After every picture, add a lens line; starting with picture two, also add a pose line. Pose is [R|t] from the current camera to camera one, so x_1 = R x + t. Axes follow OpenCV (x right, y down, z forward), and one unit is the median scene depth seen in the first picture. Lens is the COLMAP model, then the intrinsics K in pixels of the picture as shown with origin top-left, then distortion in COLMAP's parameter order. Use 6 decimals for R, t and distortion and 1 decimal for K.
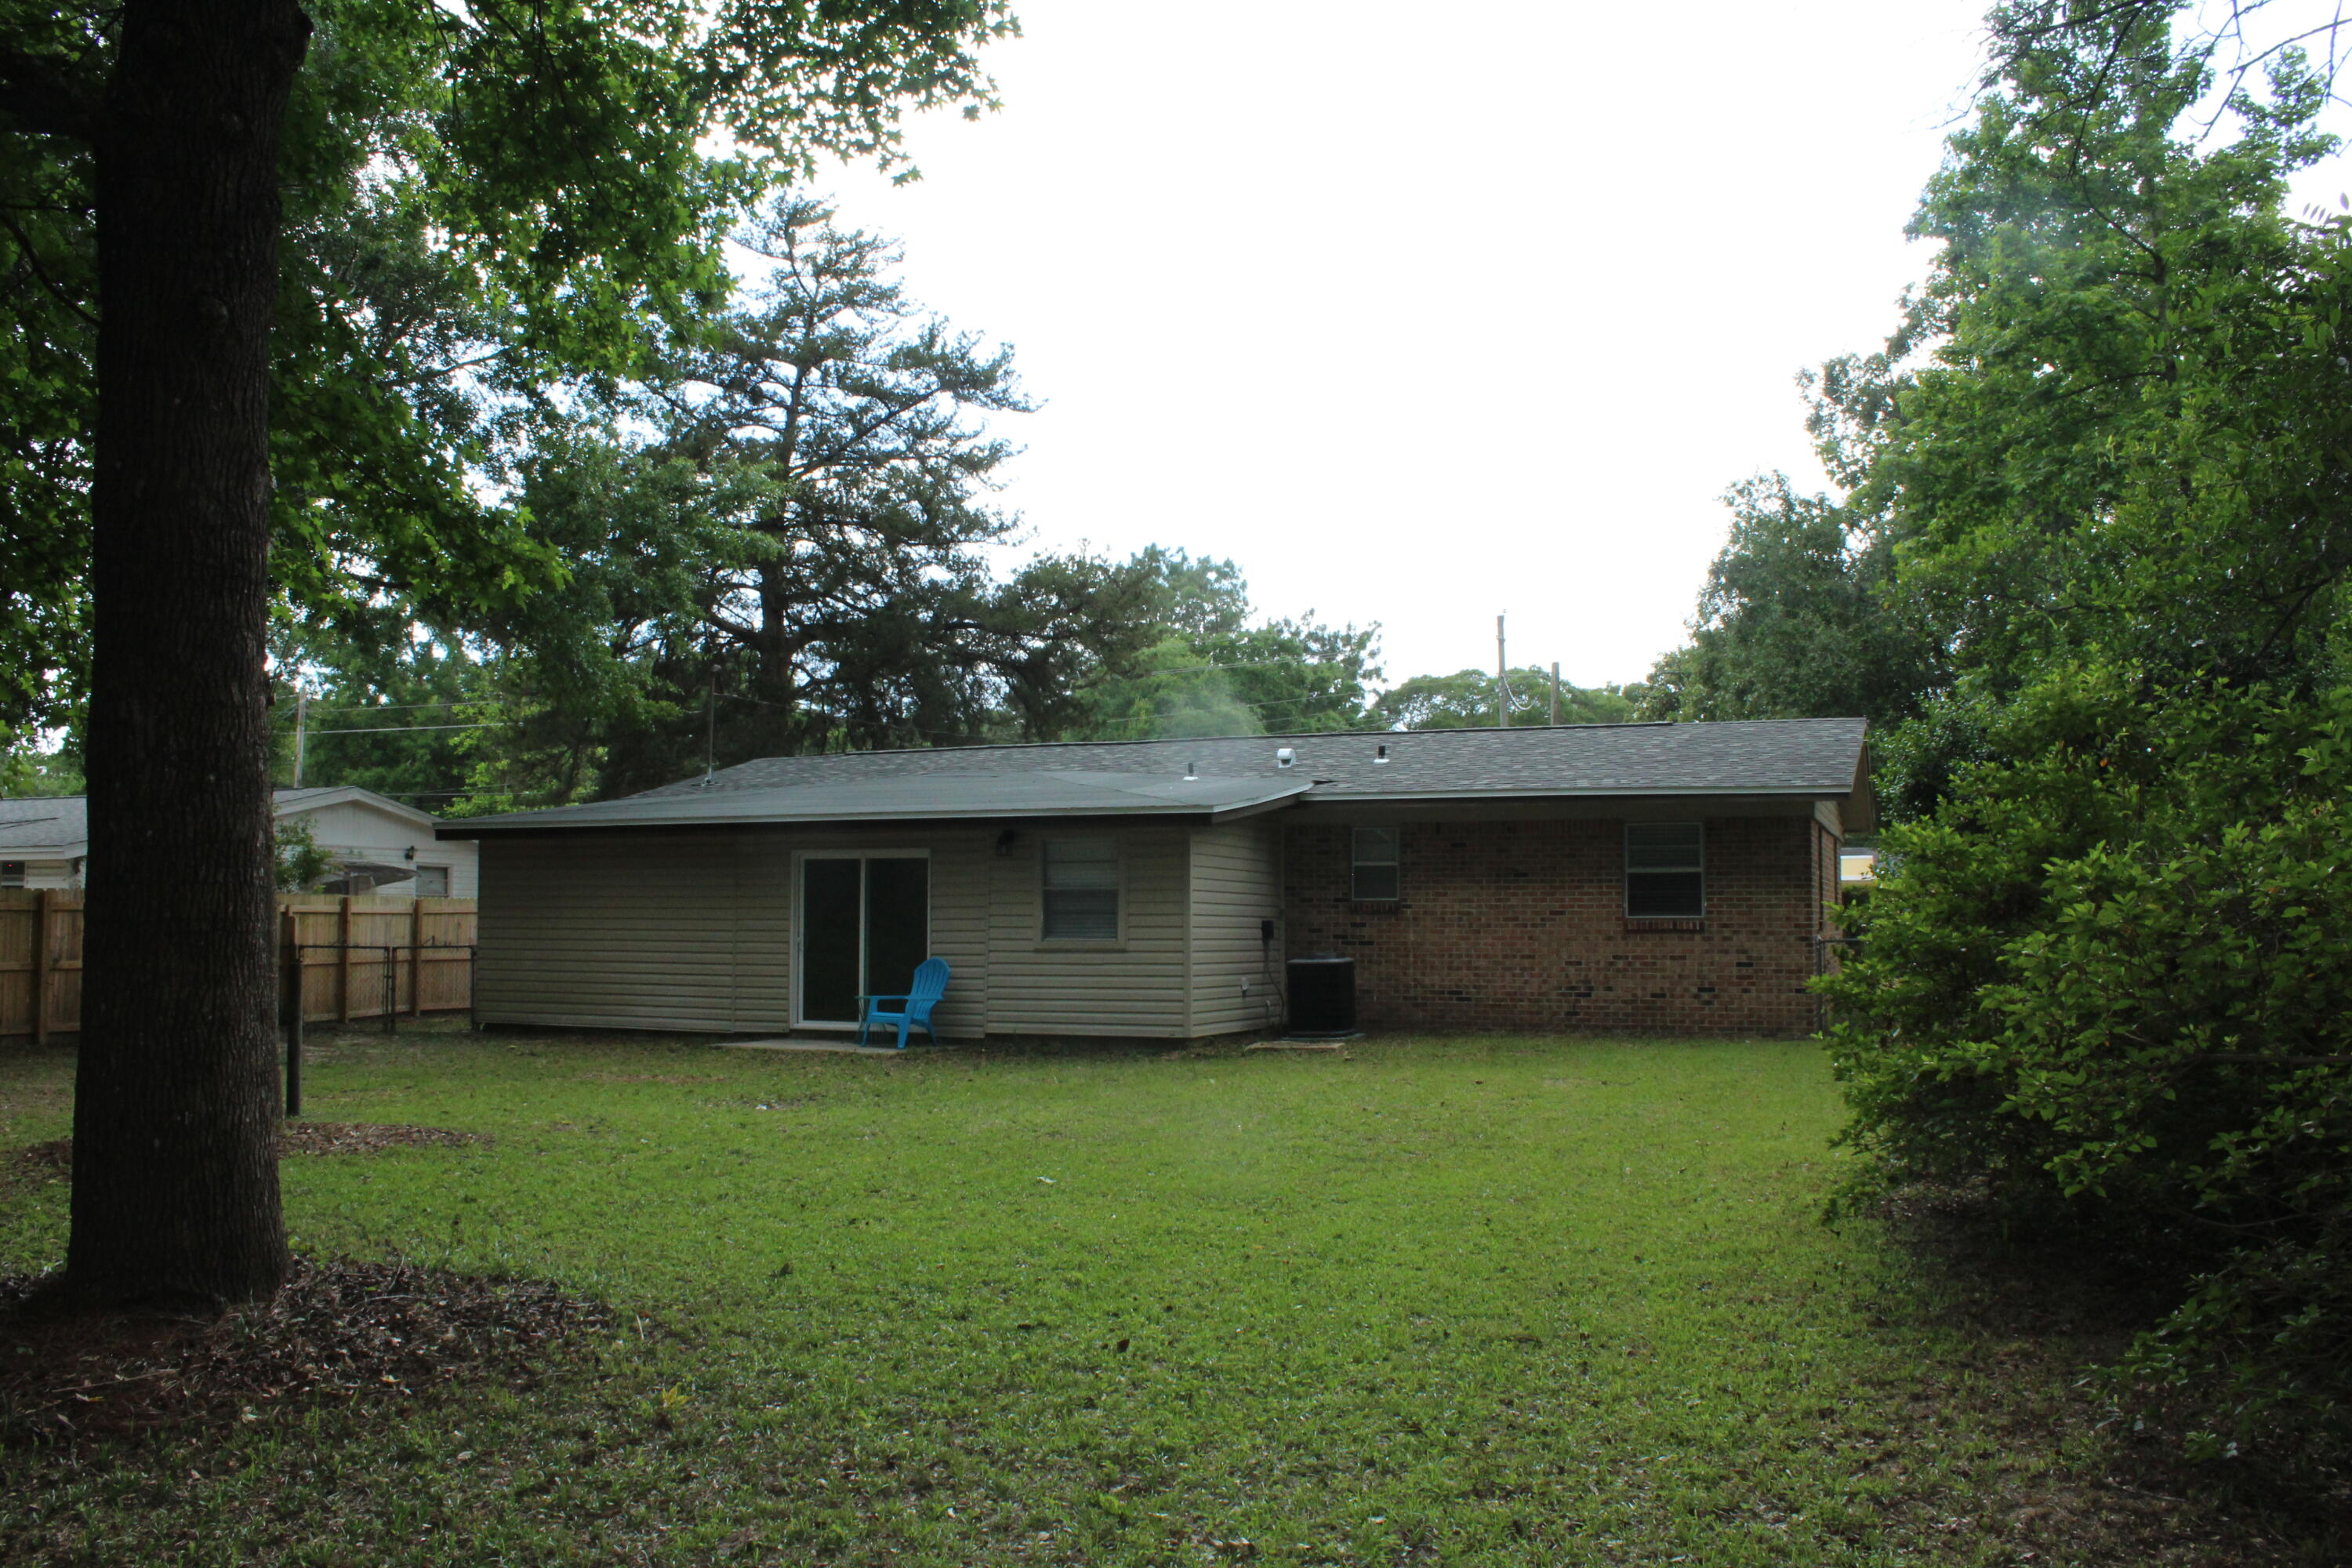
lens RADIAL K [[1962.1, 0, 1164.3], [0, 1962.1, 776.9], [0, 0, 1]] dist [-0.165793, 0.148291]
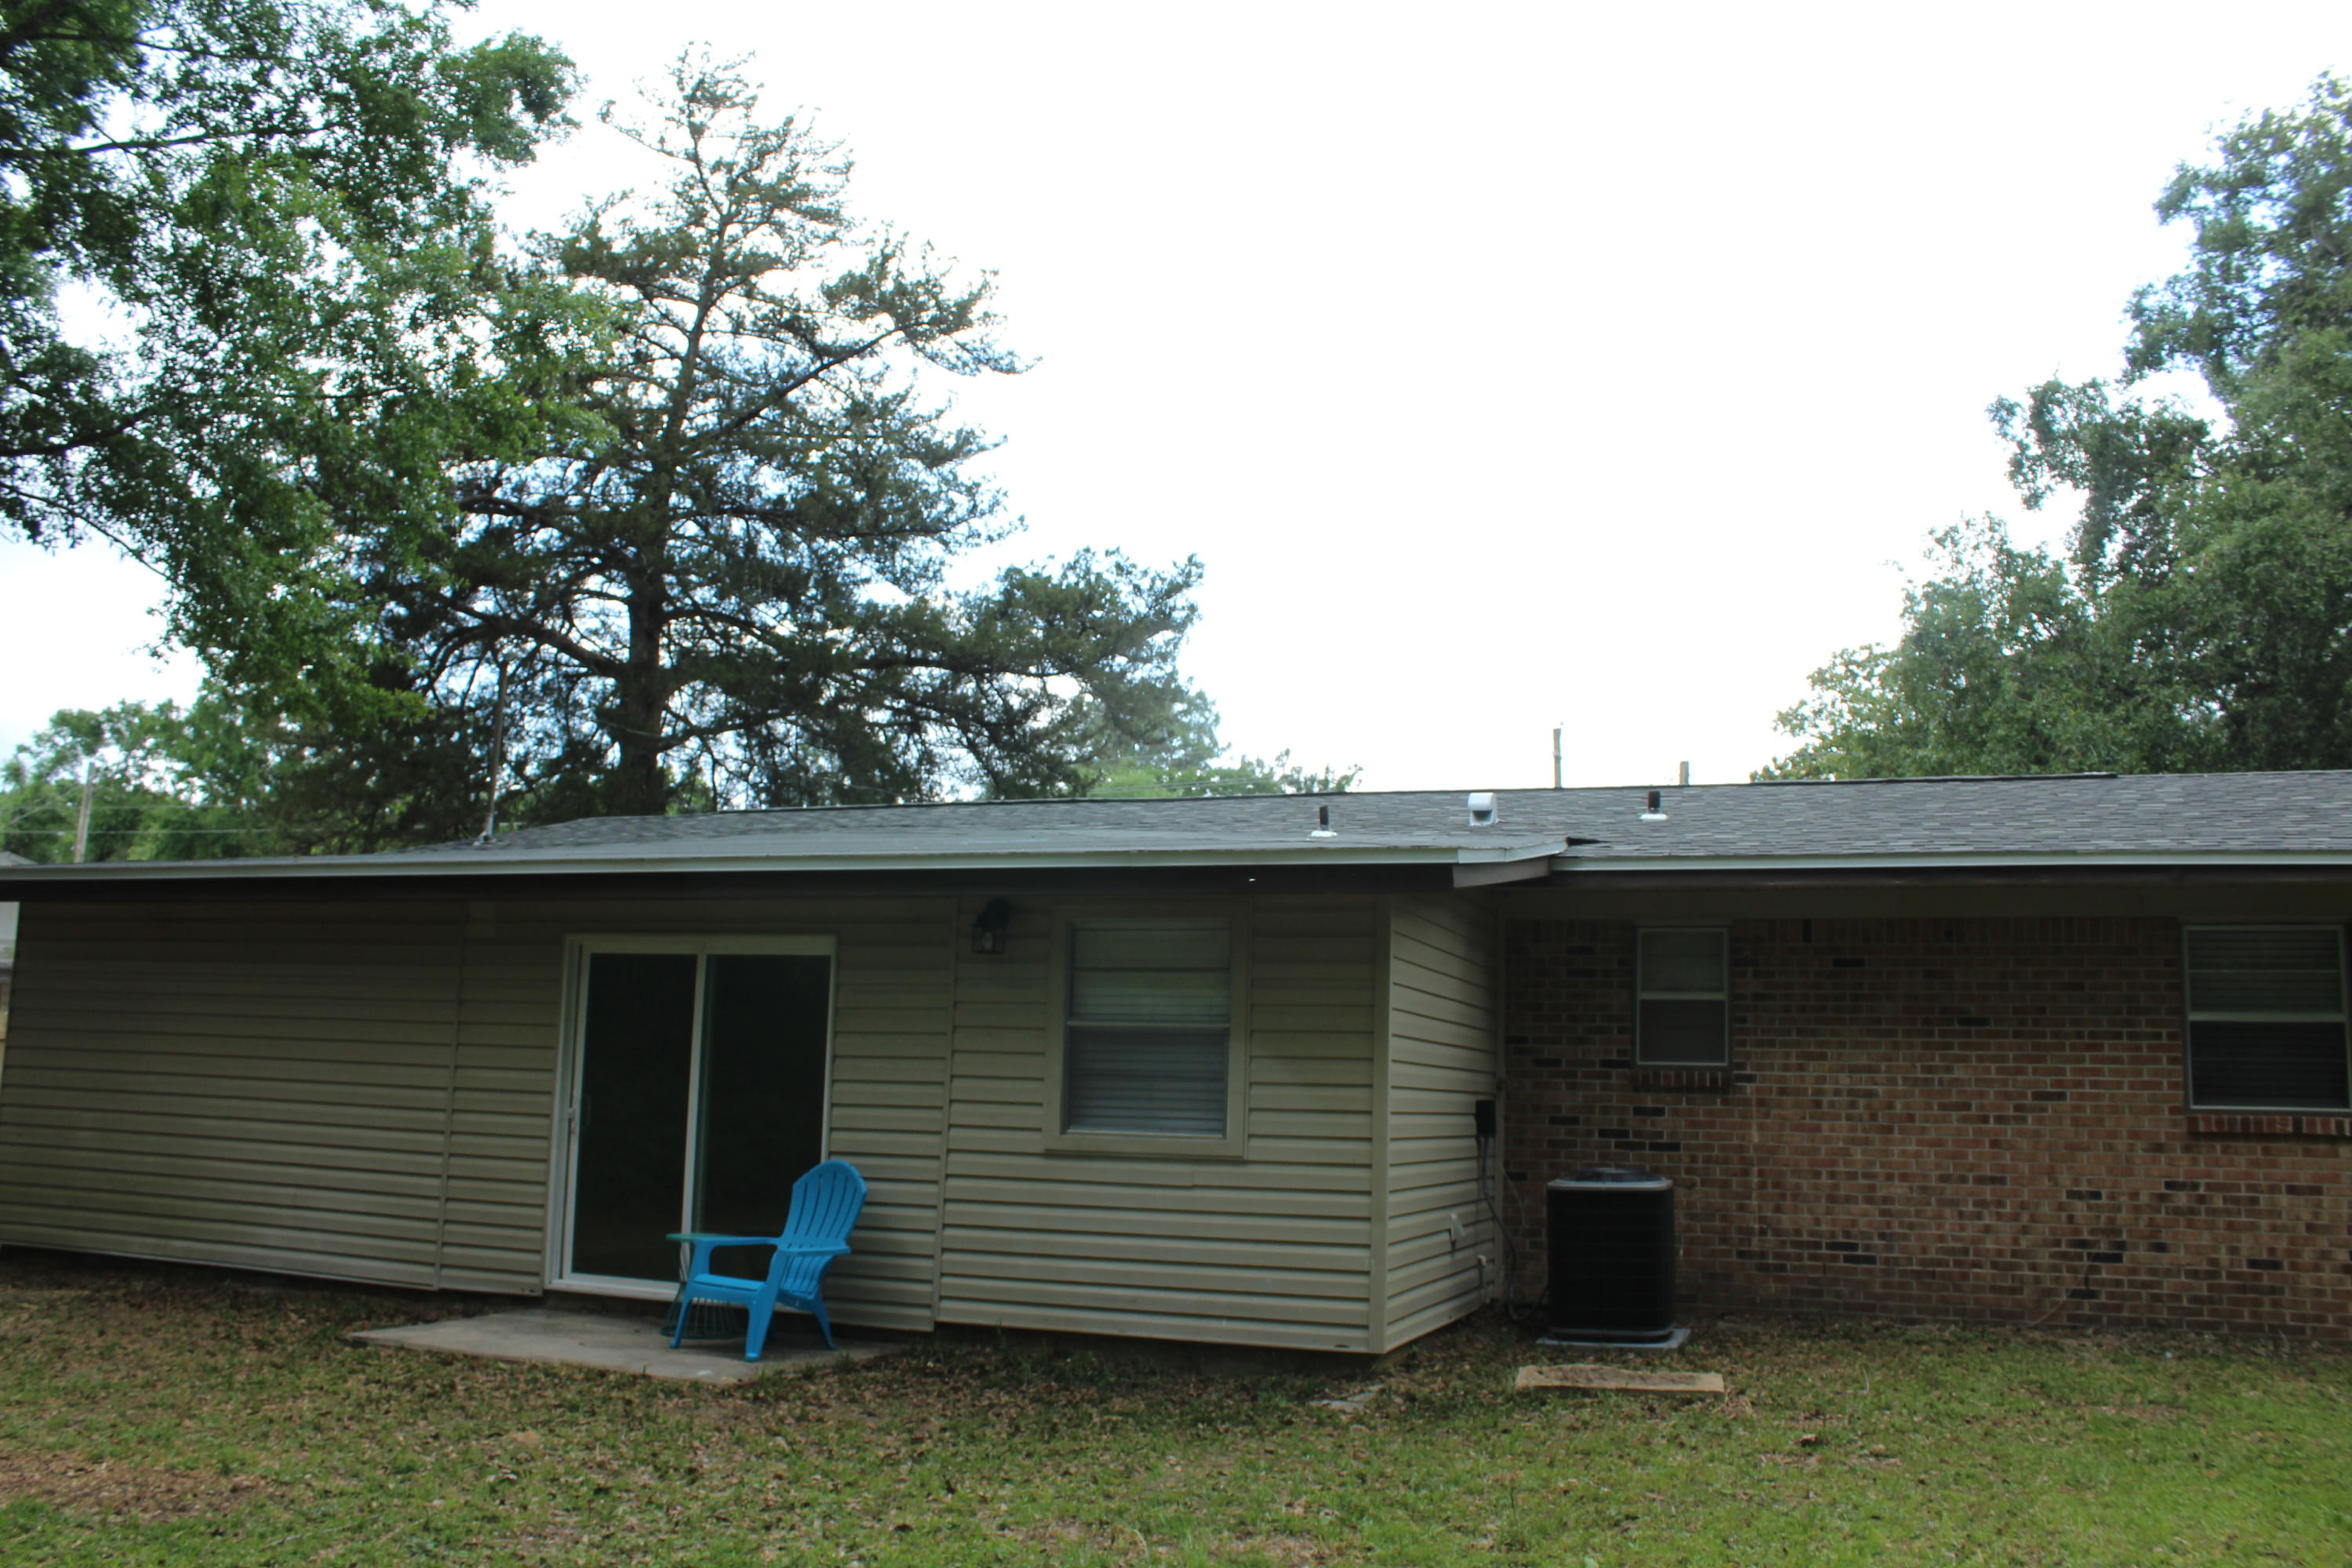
lens RADIAL K [[1962.1, 0, 1155.9], [0, 1962.1, 798.1], [0, 0, 1]] dist [-0.165793, 0.148291]
pose [[0.999169, 0.032173, 0.025009, -0.049094], [-0.030278, 0.996888, -0.072785, 0.033065], [-0.027273, 0.071967, 0.997034, 0.473389]]
